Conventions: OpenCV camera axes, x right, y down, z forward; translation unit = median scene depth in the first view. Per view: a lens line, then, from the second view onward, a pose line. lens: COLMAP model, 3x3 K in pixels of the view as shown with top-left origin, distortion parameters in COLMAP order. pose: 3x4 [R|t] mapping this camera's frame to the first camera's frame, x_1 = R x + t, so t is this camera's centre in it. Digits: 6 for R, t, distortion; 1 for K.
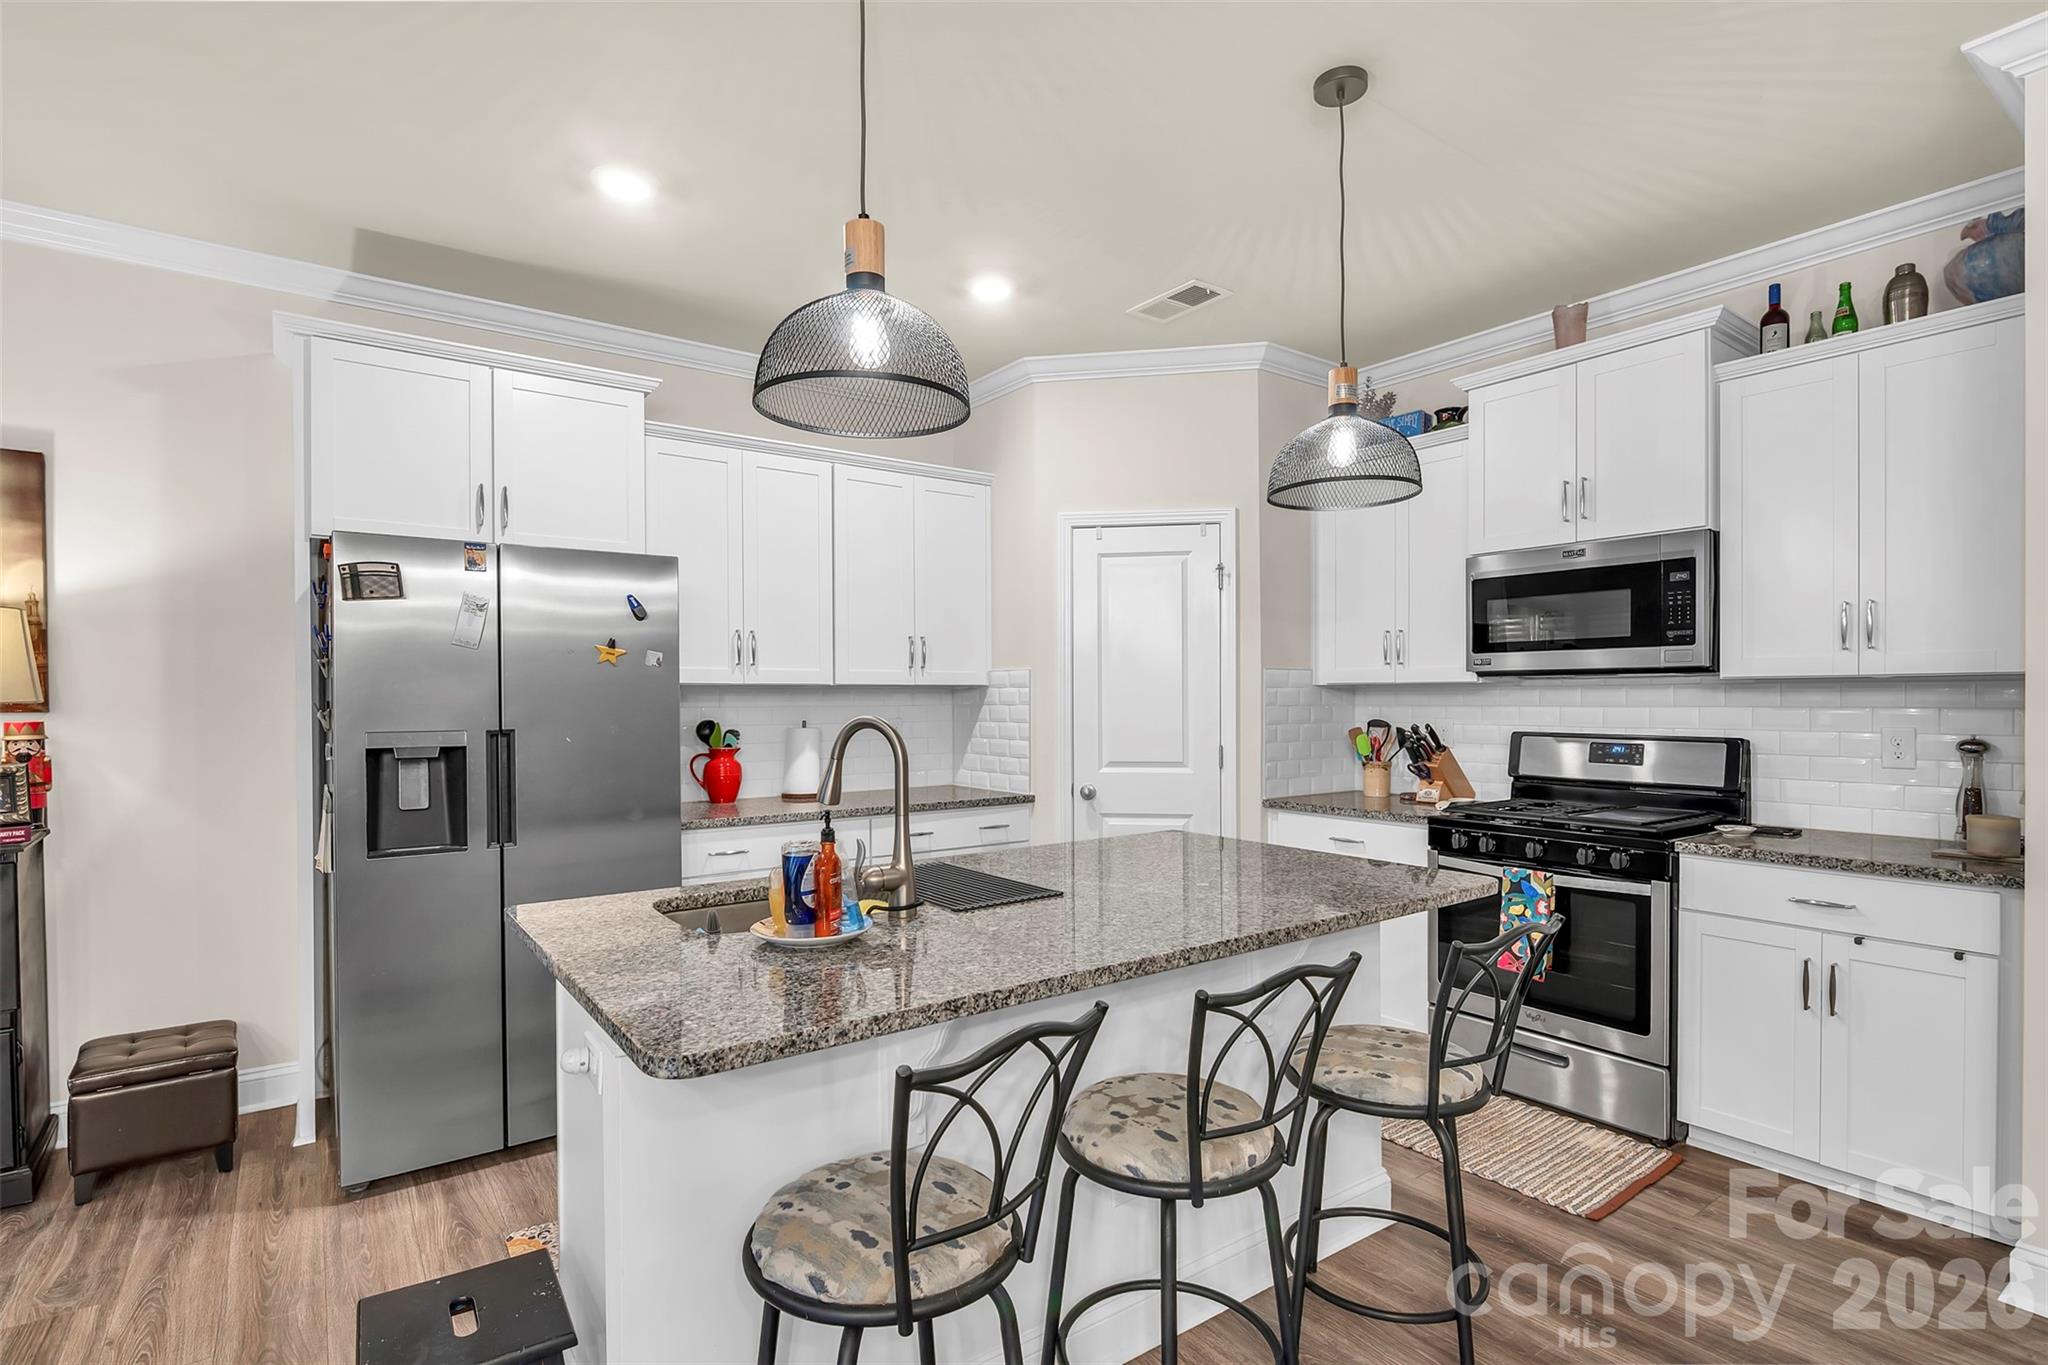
lens RADIAL K [[1000.6, 0, 1012.9], [0, 1000.6, 687.0], [0, 0, 1]] dist [-0.010448, -0.000719]
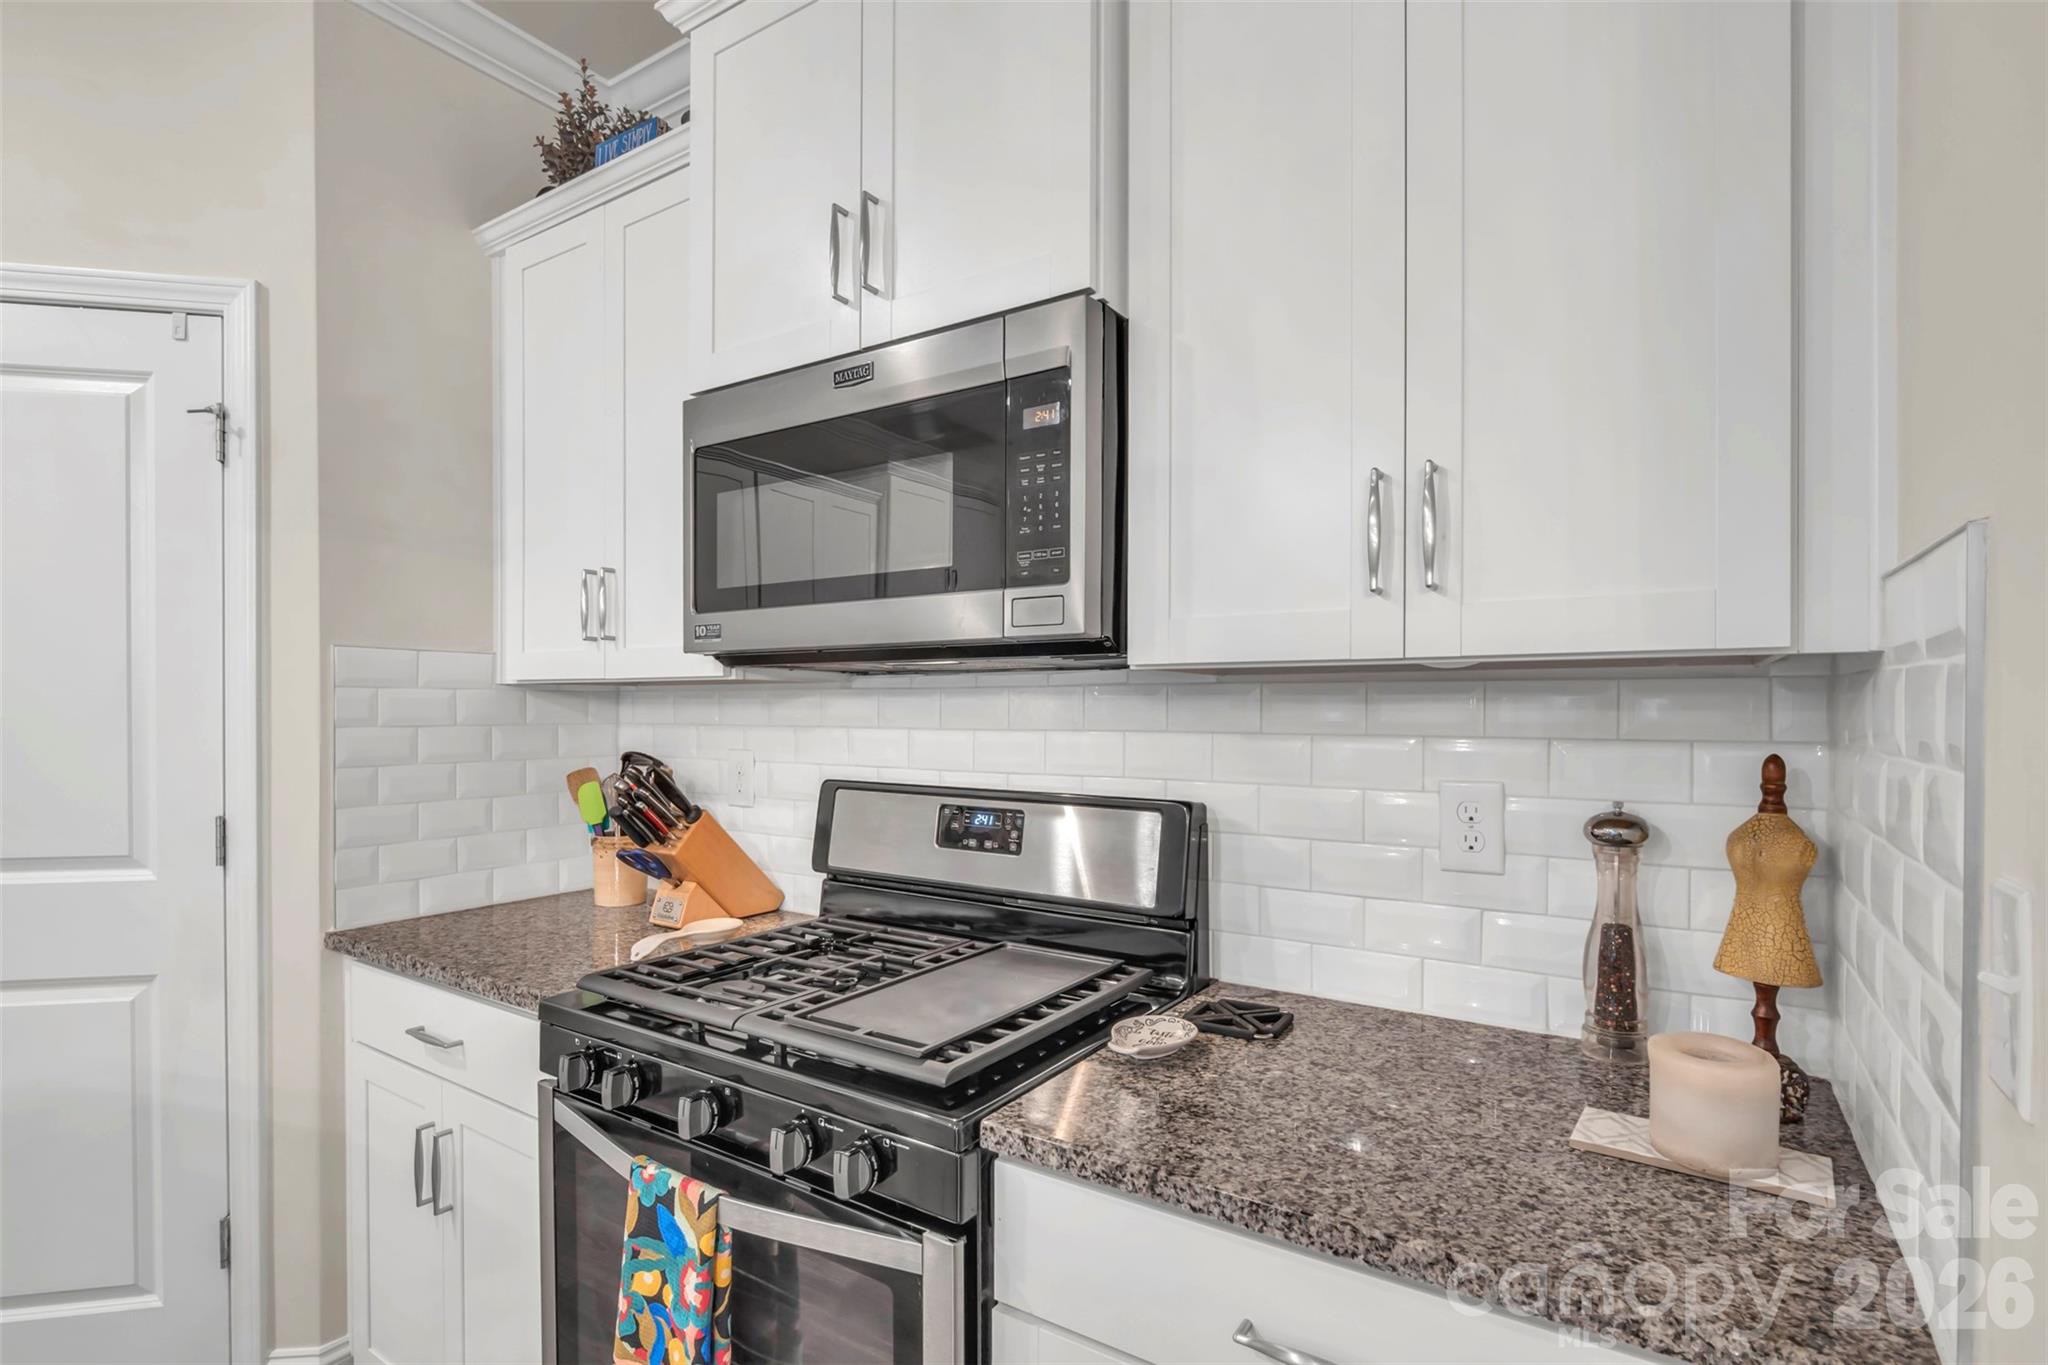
lens RADIAL K [[1000.6, 0, 1029.5], [0, 1000.6, 688.6], [0, 0, 1]] dist [-0.010448, -0.000719]
pose [[0.934431, 0.009218, 0.356025, 0.496136], [-0.007383, 0.999952, -0.006514, 0.002693], [-0.356068, 0.003458, 0.934454, 0.591606]]
